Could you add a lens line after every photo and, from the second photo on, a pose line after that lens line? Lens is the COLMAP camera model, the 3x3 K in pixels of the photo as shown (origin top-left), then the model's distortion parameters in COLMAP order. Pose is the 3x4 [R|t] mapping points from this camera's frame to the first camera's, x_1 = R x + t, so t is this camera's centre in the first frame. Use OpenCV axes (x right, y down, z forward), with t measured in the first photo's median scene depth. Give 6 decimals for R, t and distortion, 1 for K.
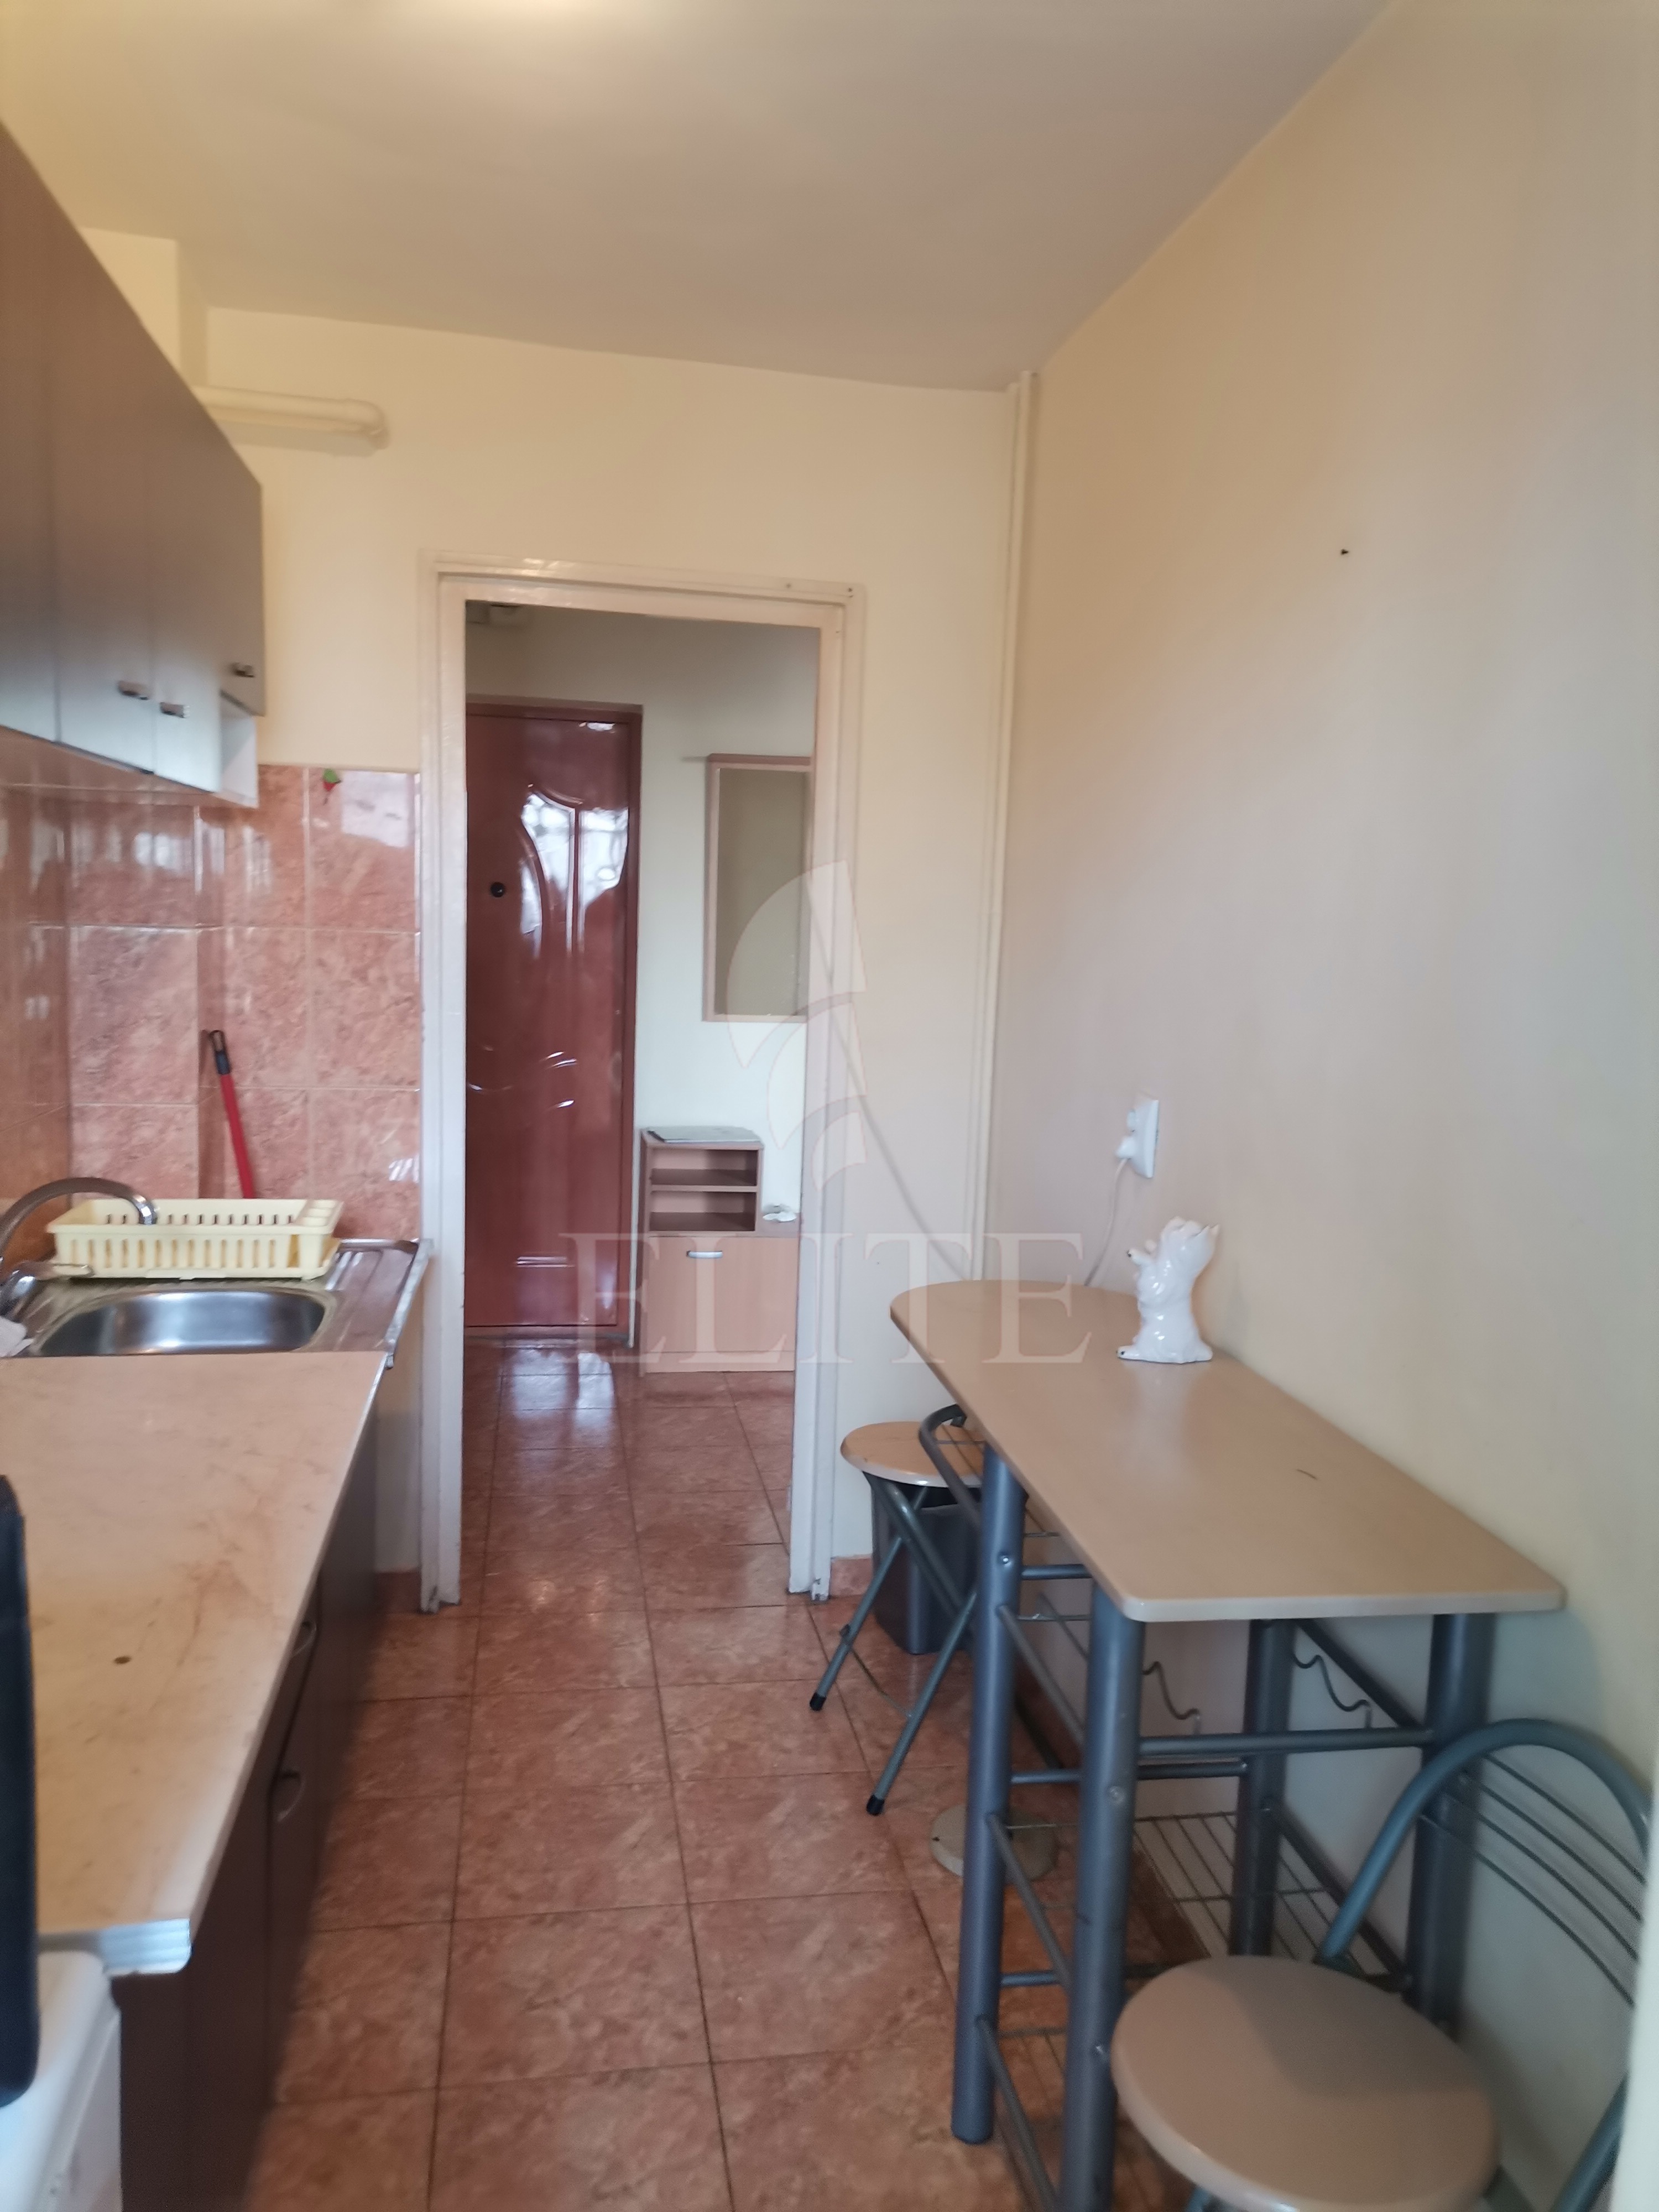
lens RADIAL K [[1673.6, 0, 830.5], [0, 1673.6, 1100.7], [0, 0, 1]] dist [0.009026, 0.001619]
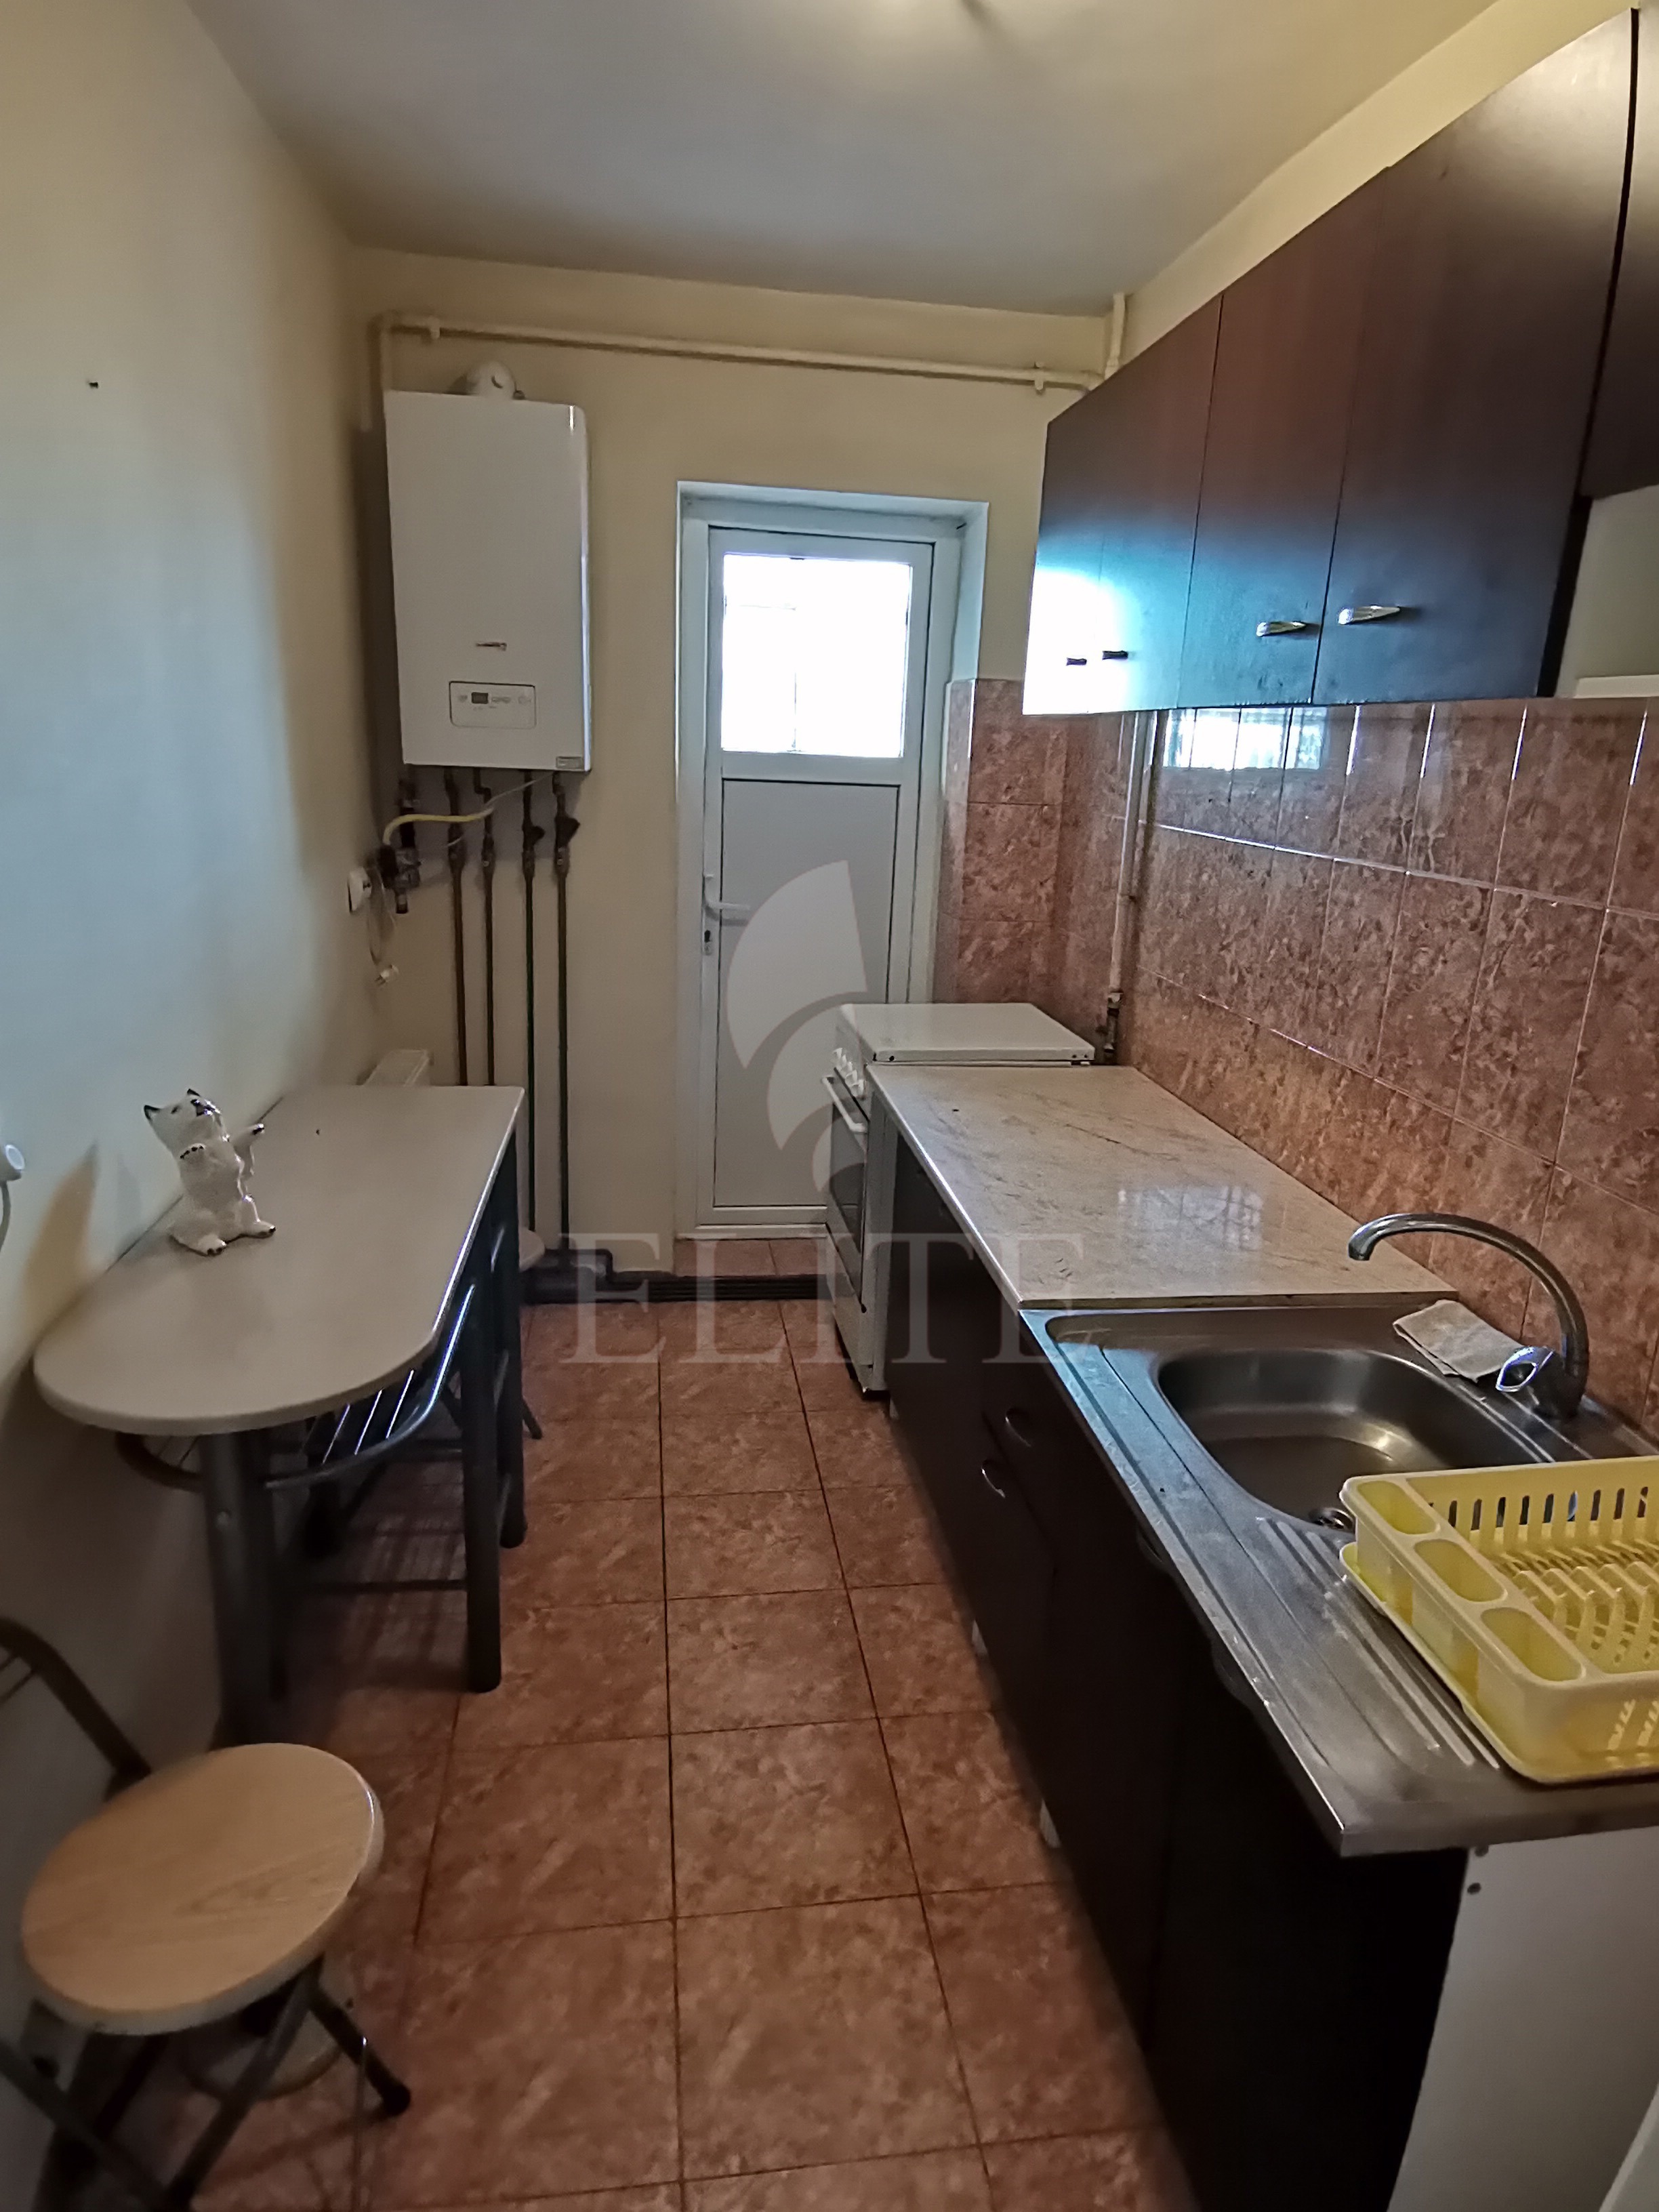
lens RADIAL K [[1322.5, 0, 823.0], [0, 1322.5, 1114.8], [0, 0, 1]] dist [-0.004745, -0.000399]
pose [[-0.996445, -0.082351, 0.017742, -0.158406], [-0.069518, 0.922801, 0.378954, -0.227660], [-0.047580, 0.376374, -0.925245, 1.669222]]
